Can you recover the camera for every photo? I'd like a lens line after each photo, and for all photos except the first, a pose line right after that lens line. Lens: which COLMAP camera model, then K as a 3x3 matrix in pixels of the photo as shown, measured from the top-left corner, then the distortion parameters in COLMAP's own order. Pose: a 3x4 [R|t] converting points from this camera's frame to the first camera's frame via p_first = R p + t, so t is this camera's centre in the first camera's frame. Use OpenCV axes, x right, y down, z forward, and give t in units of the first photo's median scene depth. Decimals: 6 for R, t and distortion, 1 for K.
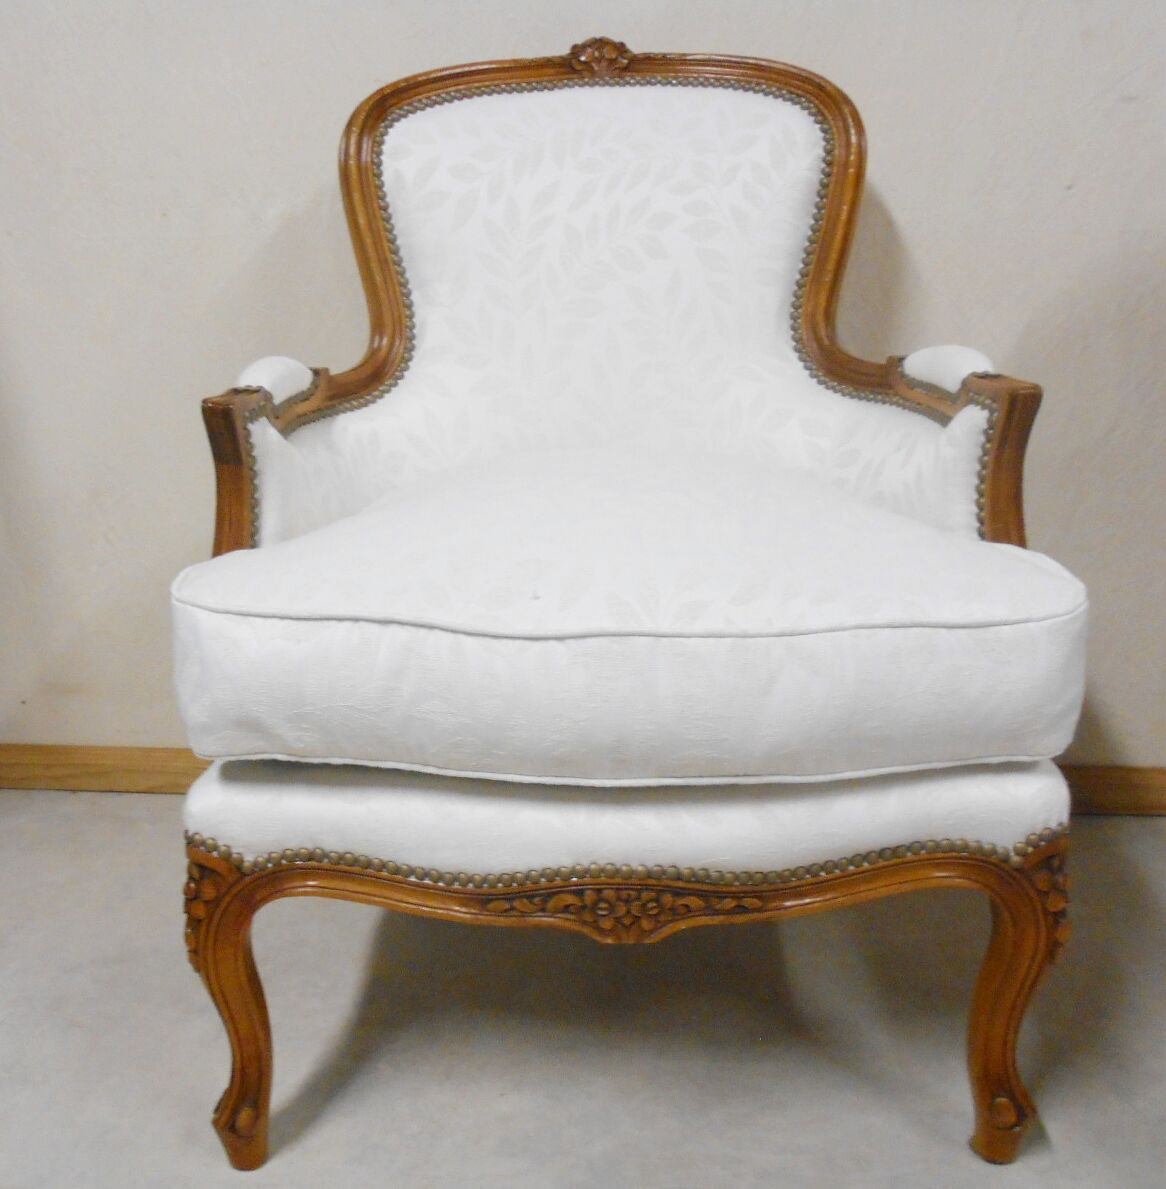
lens RADIAL K [[1133.8, 0, 581.9], [0, 1133.8, 593.2], [0, 0, 1]] dist [-0.004889, 0.000000]
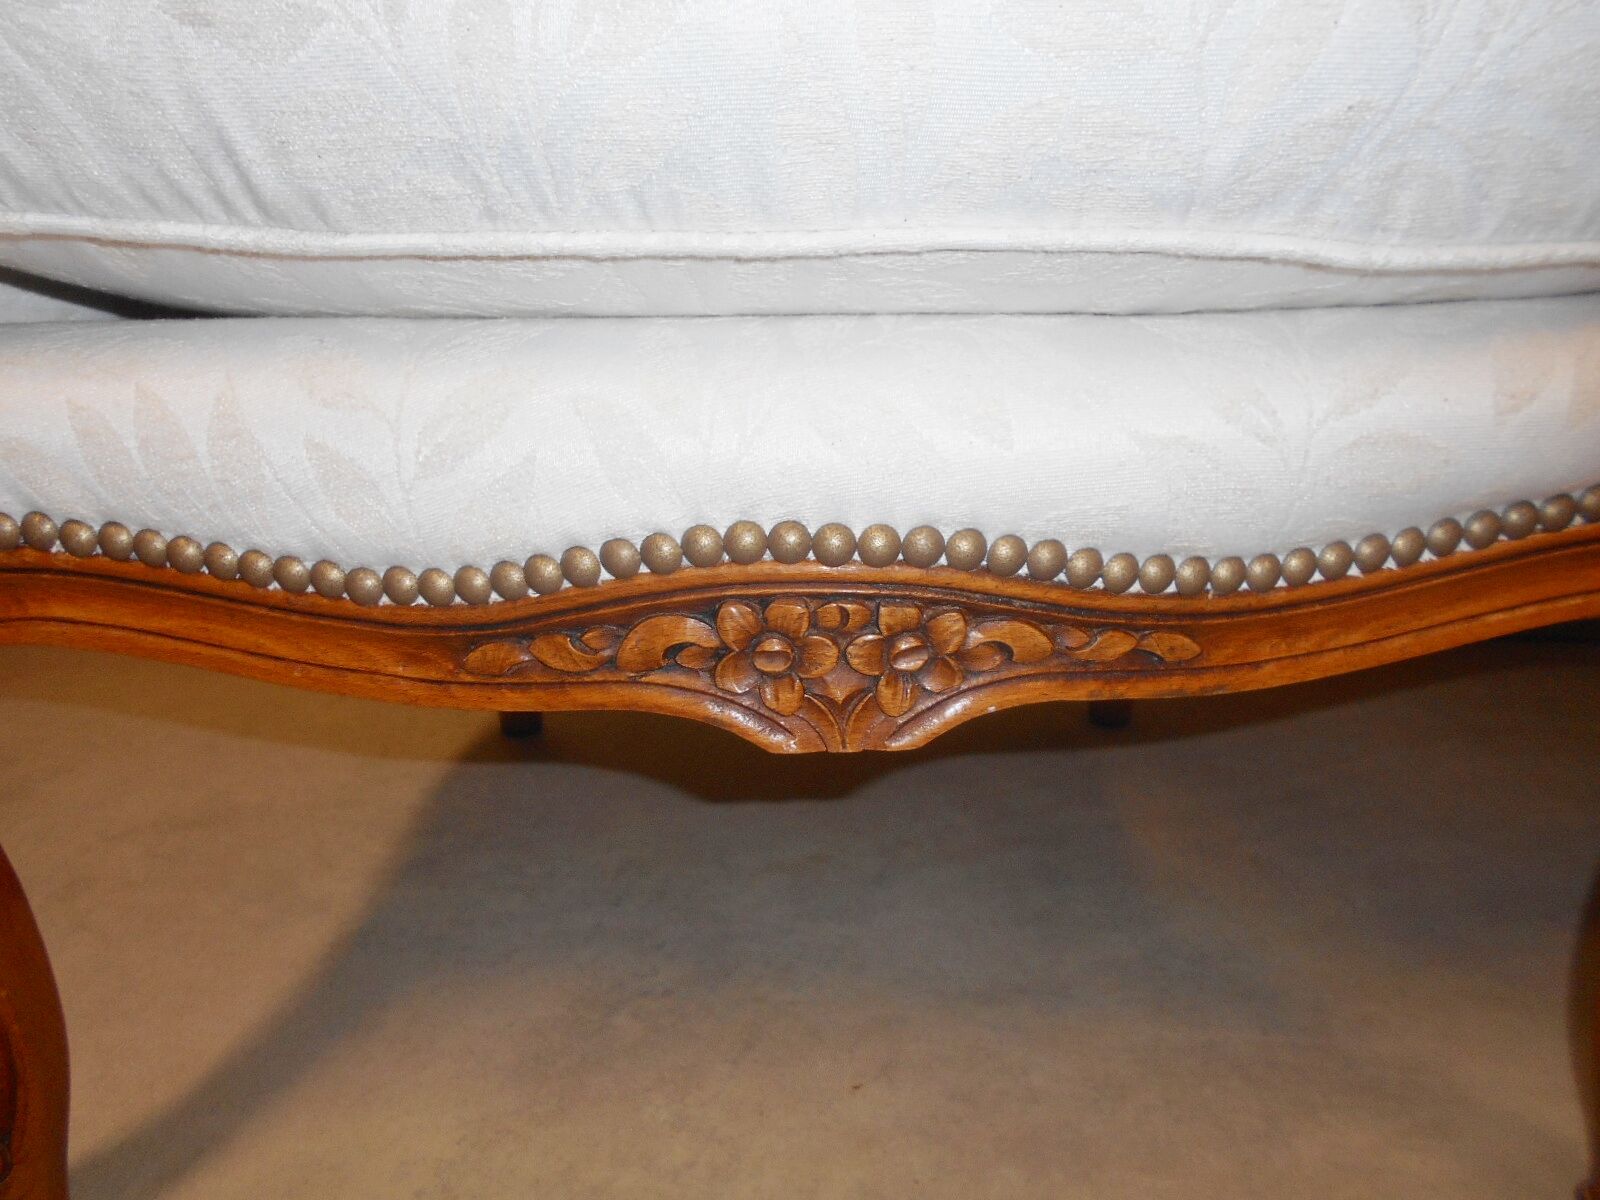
lens RADIAL K [[1214.9, 0, 804.0], [0, 1214.9, 591.7], [0, 0, 1]] dist [-0.011864, 0.000223]
pose [[0.999803, -0.001913, 0.019741, 0.019827], [0.000976, 0.998878, 0.047357, 0.229733], [-0.019809, -0.047329, 0.998683, 0.585165]]
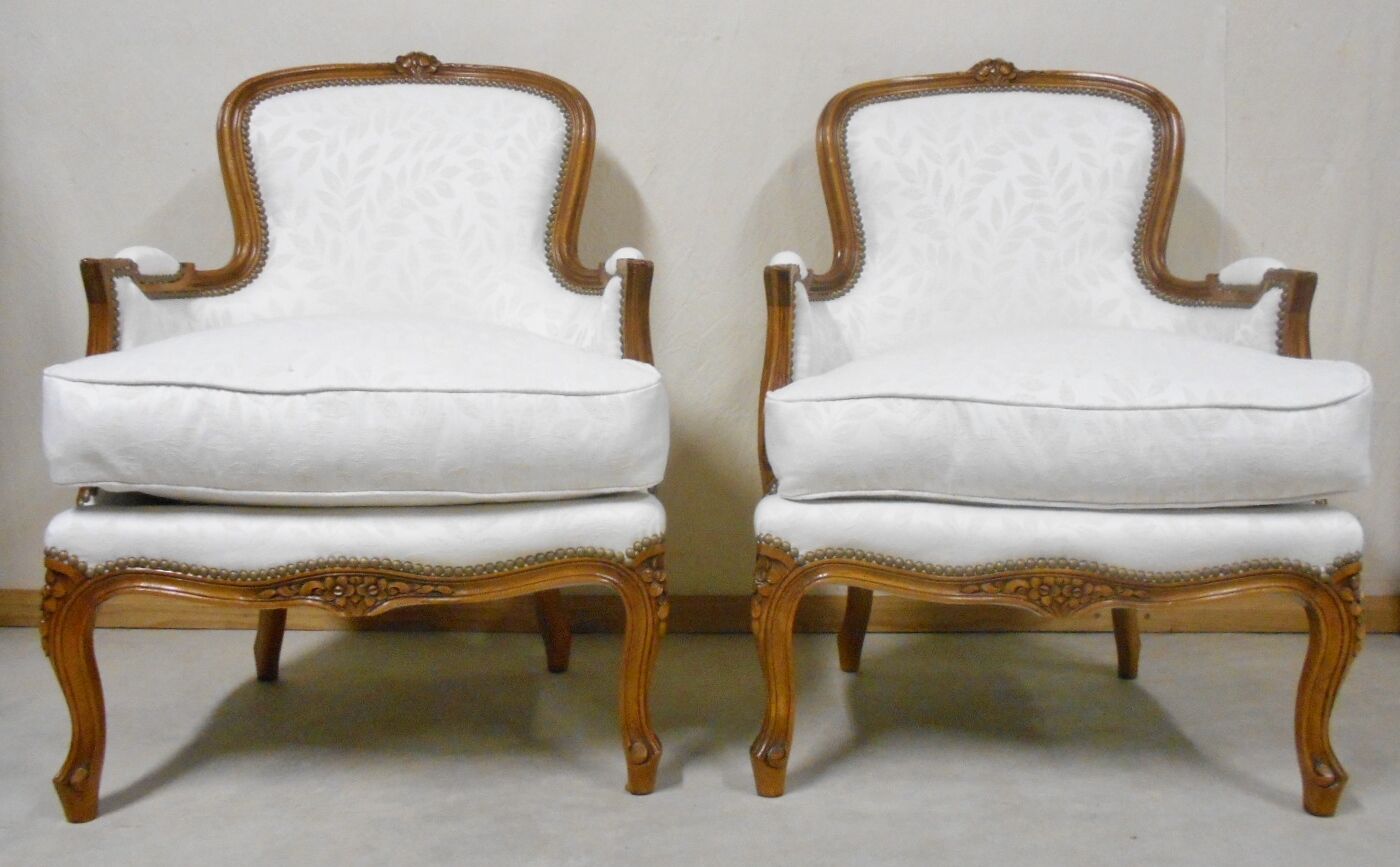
lens RADIAL K [[1110.3, 0, 700.6], [0, 1110.3, 435.5], [0, 0, 1]] dist [-0.069231, 0.064555]
pose [[0.991760, 0.007022, 0.127916, 0.285385], [0.013339, 0.987408, -0.157631, 0.298112], [-0.127412, 0.158038, 0.979178, -0.458699]]
